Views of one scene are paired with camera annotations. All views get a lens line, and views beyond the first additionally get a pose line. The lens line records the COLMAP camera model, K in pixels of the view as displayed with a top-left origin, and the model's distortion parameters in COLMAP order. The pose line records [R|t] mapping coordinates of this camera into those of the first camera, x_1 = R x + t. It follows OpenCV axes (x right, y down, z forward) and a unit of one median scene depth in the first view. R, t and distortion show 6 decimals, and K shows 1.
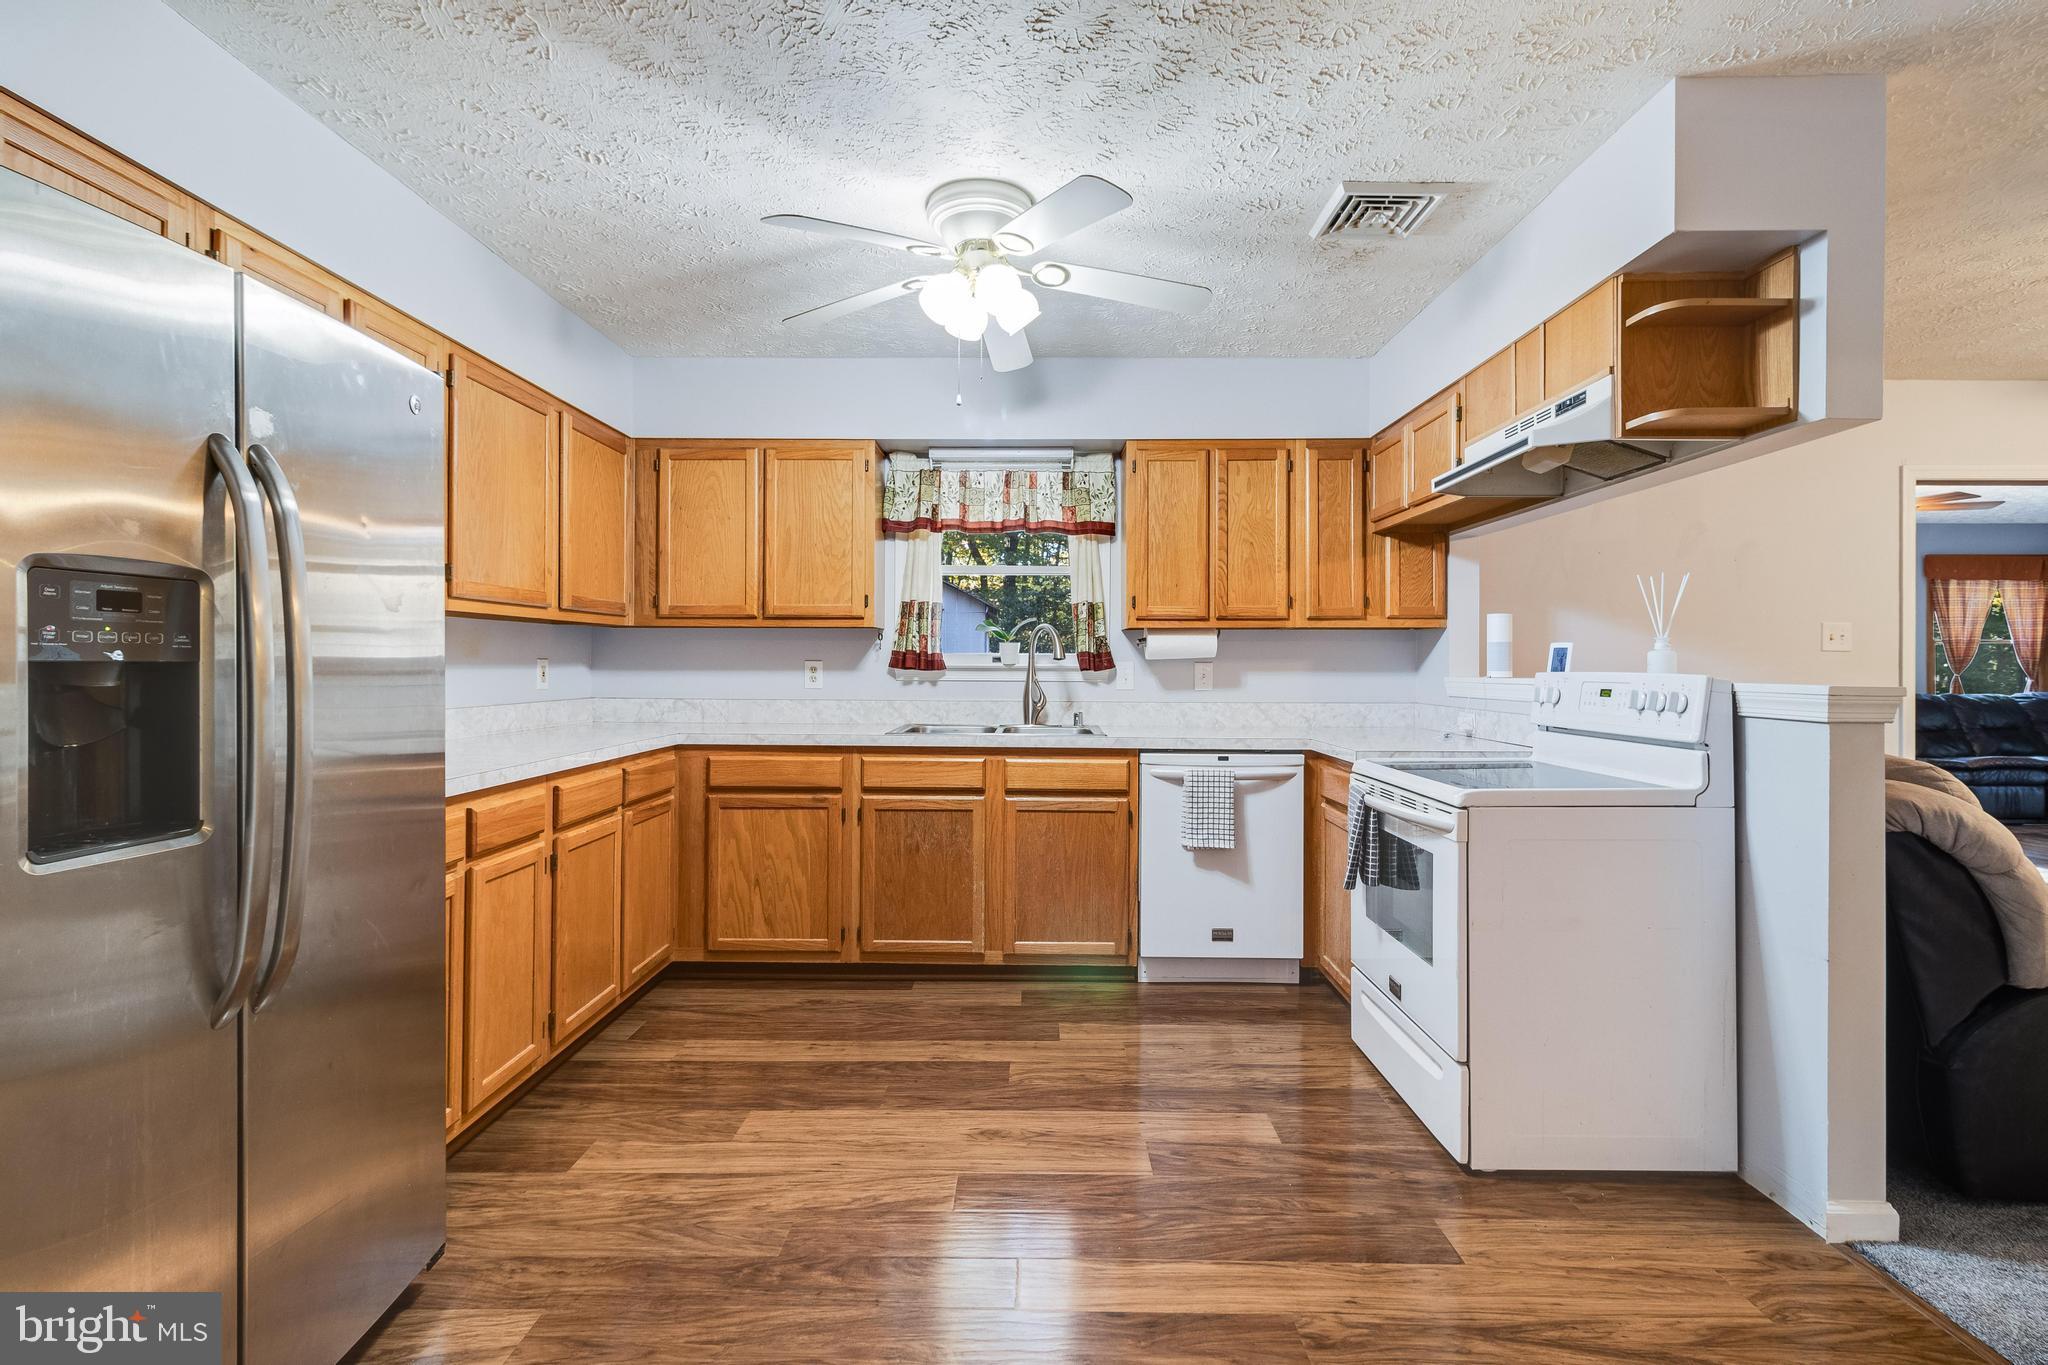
lens RADIAL K [[942.2, 0, 1024.9], [0, 942.2, 665.8], [0, 0, 1]] dist [0.005358, -0.000161]
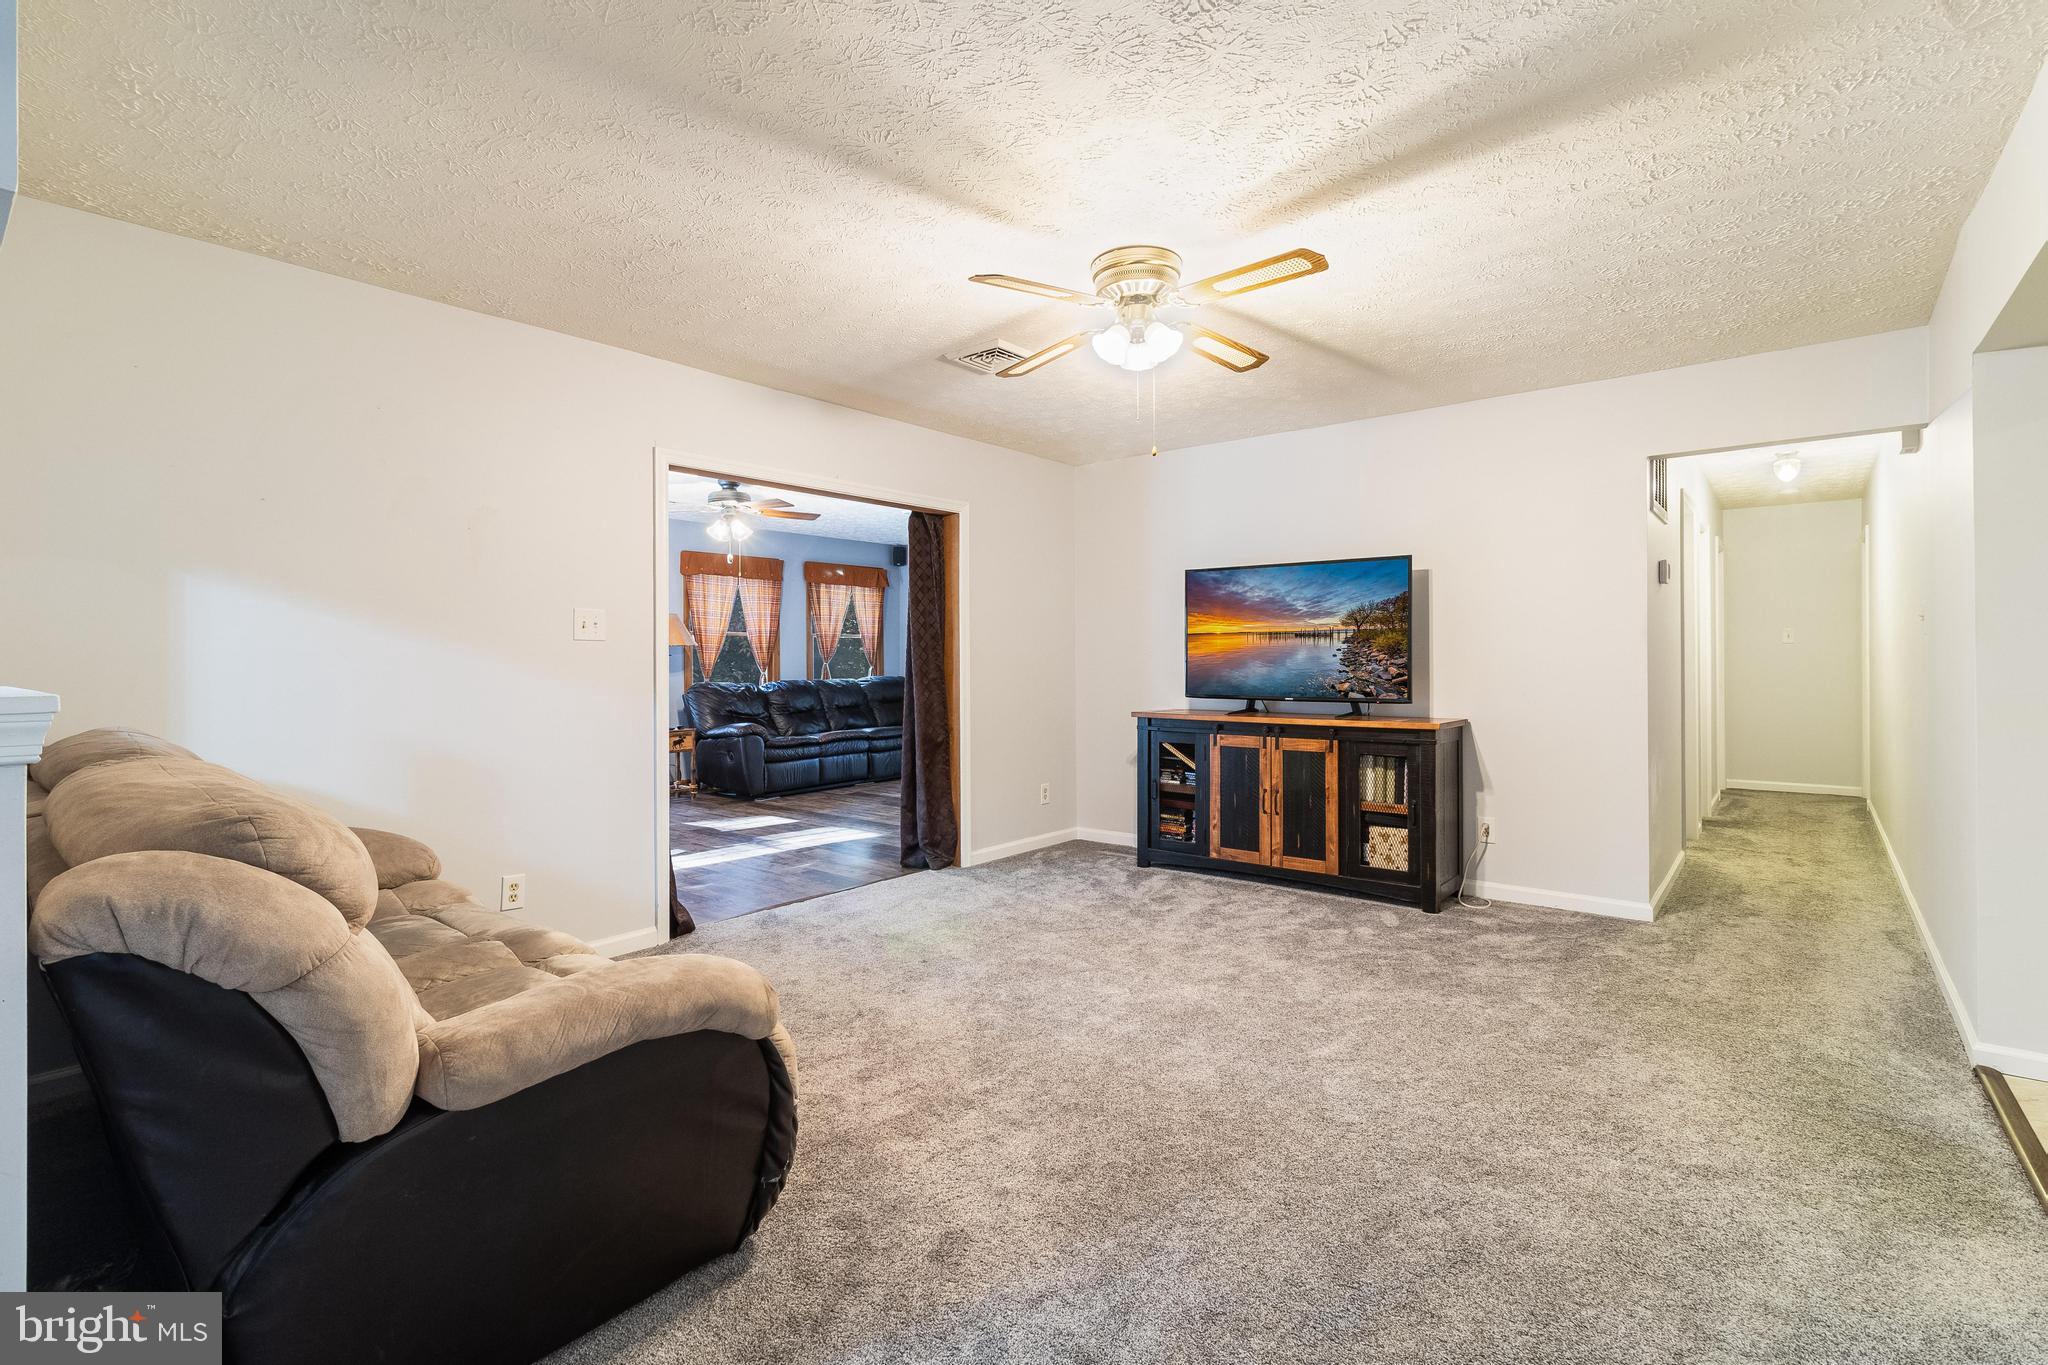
lens RADIAL K [[942.2, 0, 1034.3], [0, 942.2, 657.8], [0, 0, 1]] dist [0.005358, -0.000161]
pose [[0.621195, -0.007383, 0.783621, 0.480678], [0.007828, 0.999964, 0.003216, 0.001923], [-0.783617, 0.004136, 0.621230, 0.124753]]
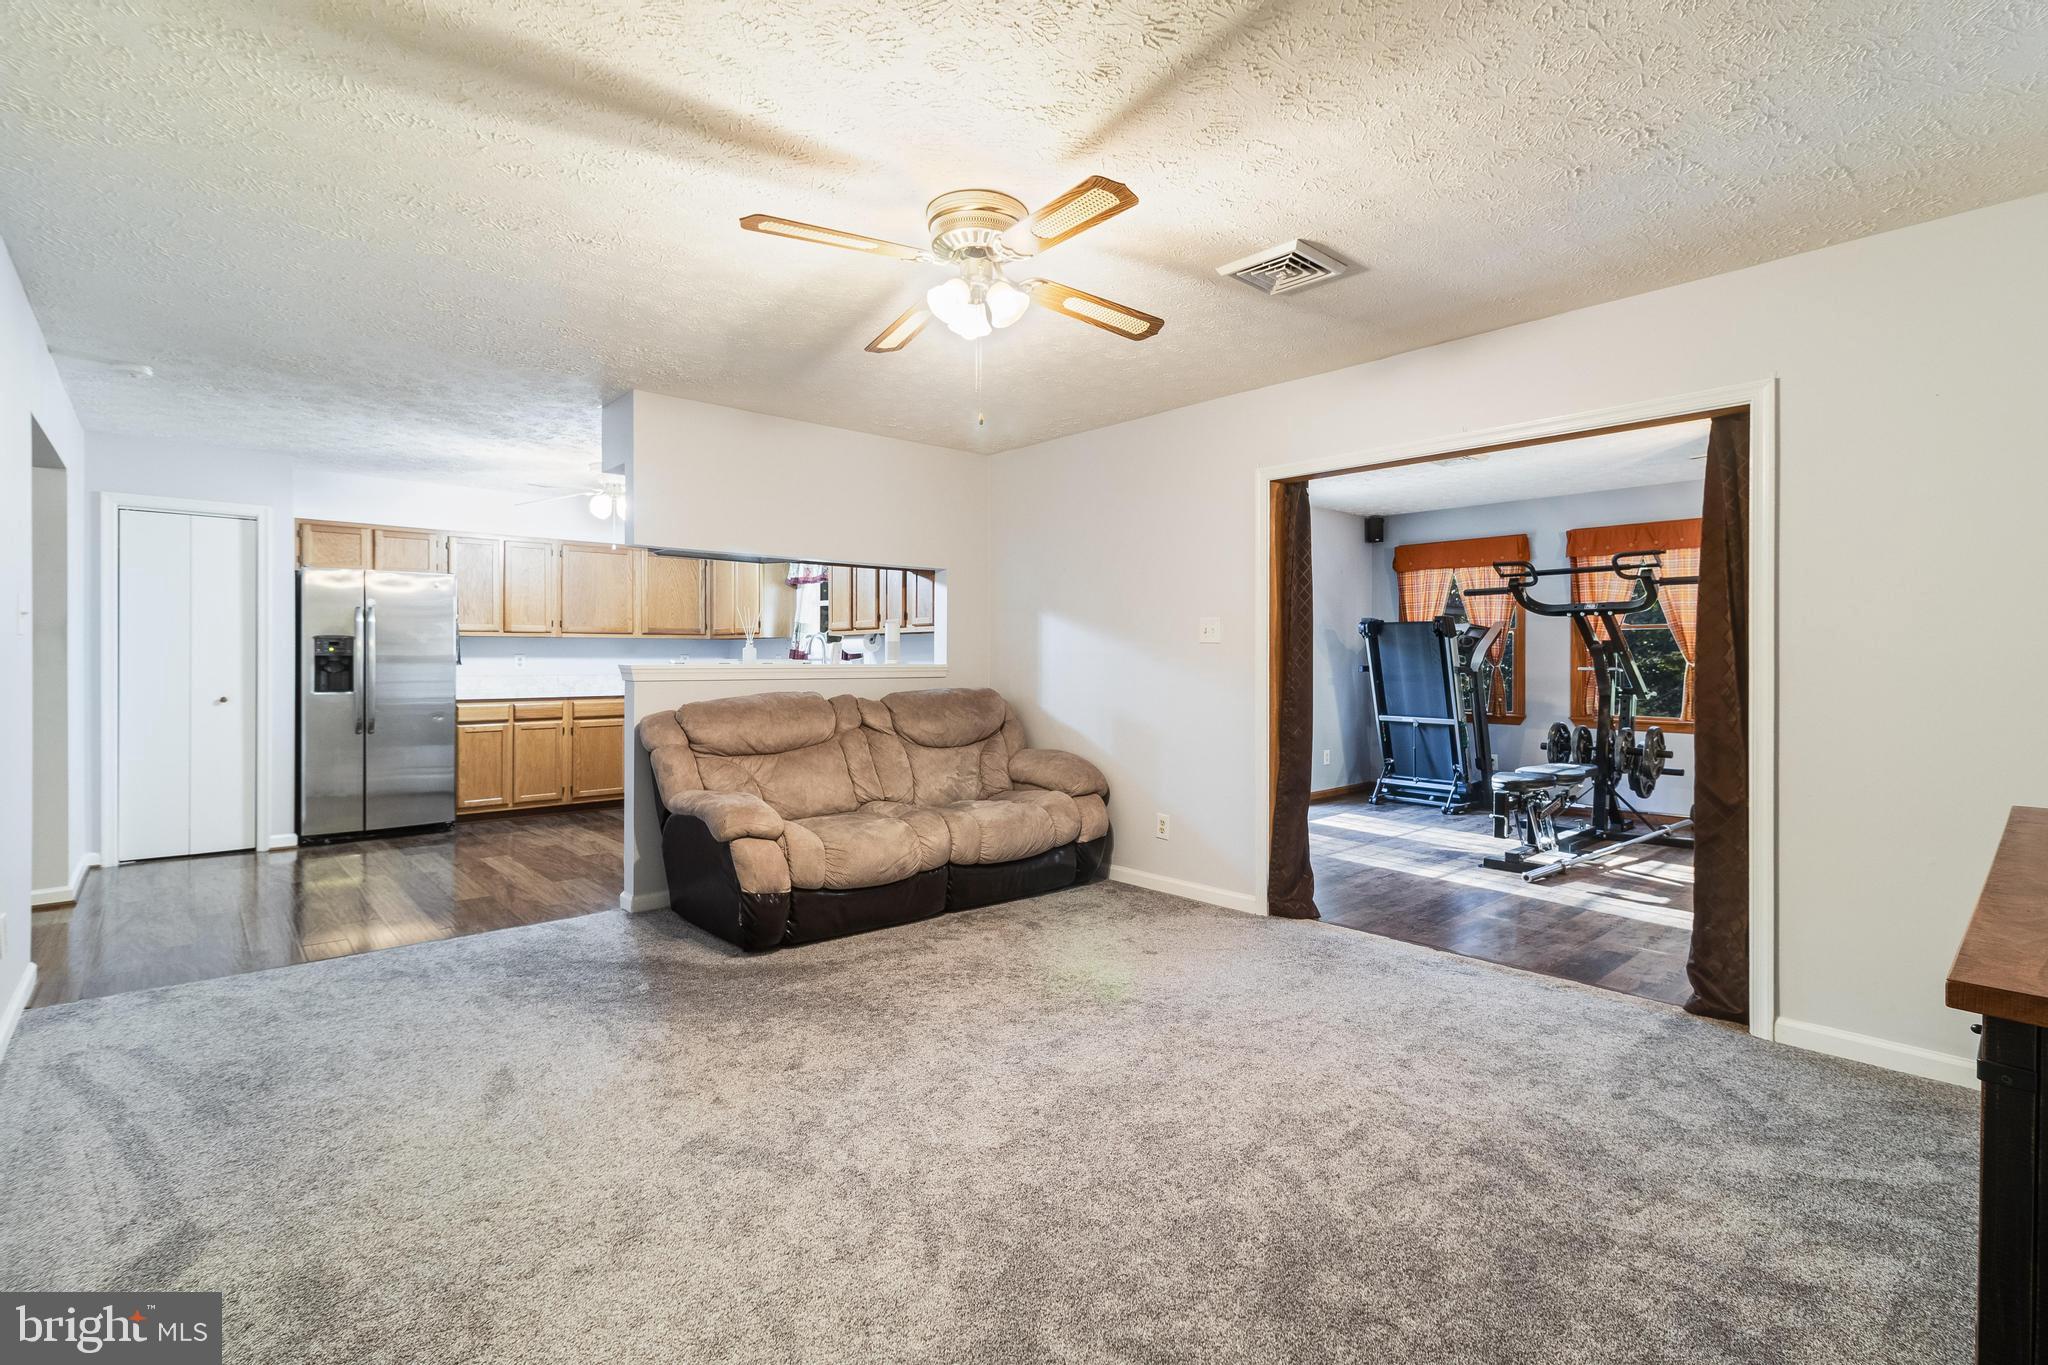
lens RADIAL K [[942.2, 0, 1023.3], [0, 942.2, 663.0], [0, 0, 1]] dist [0.005358, -0.000161]
pose [[0.676157, 0.002503, -0.736754, 1.766113], [-0.000674, 0.999996, 0.002779, 0.006007], [0.736758, -0.001383, 0.676155, 0.099207]]
